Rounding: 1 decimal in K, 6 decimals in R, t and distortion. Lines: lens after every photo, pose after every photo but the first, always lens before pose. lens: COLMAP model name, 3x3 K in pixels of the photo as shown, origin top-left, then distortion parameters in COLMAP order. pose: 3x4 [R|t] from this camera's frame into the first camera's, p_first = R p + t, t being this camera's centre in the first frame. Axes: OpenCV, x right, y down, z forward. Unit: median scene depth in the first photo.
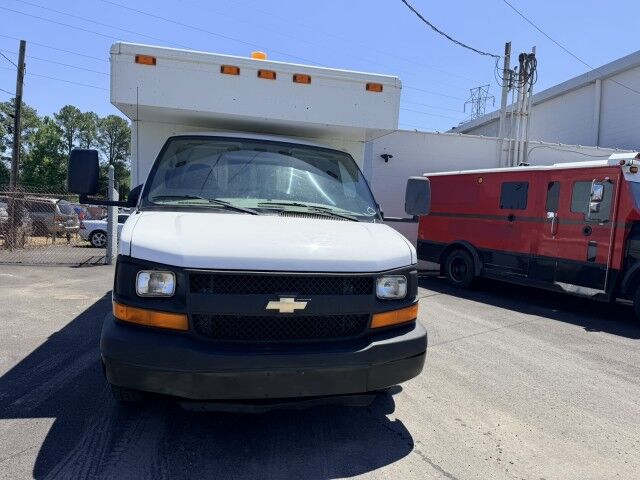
lens RADIAL K [[463.3, 0, 310.7], [0, 463.3, 238.0], [0, 0, 1]] dist [0.005347, 0.000405]
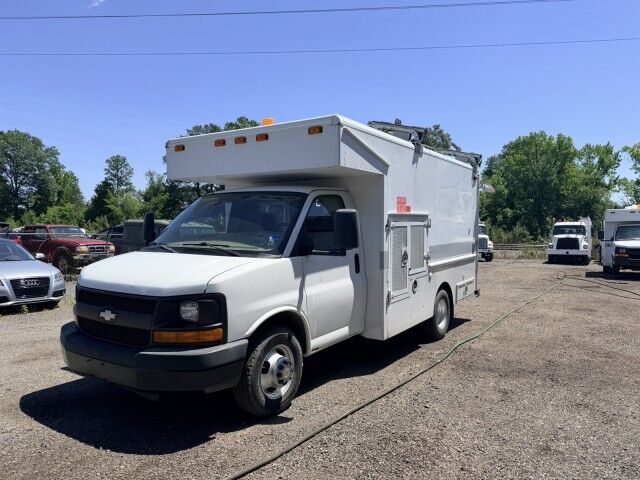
lens RADIAL K [[465.6, 0, 320.0], [0, 465.6, 240.0], [0, 0, 1]] dist [0.004769, 0.001077]
pose [[0.690046, -0.032557, -0.723032, 0.883319], [-0.017702, 0.997930, -0.061831, -0.007373], [0.723549, 0.055465, 0.688042, 0.279115]]
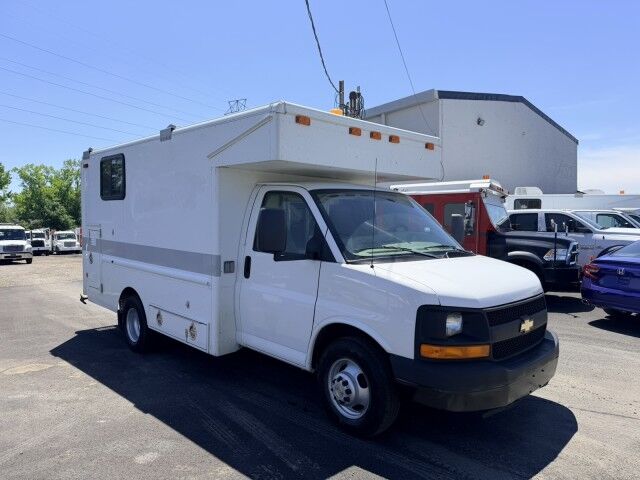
lens RADIAL K [[465.6, 0, 320.0], [0, 465.6, 240.0], [0, 0, 1]] dist [0.004769, 0.001077]
pose [[0.853754, -0.072027, 0.515670, -0.774984], [0.077129, 0.996954, 0.011554, -0.104164], [-0.514932, 0.029909, 0.856709, 0.066988]]
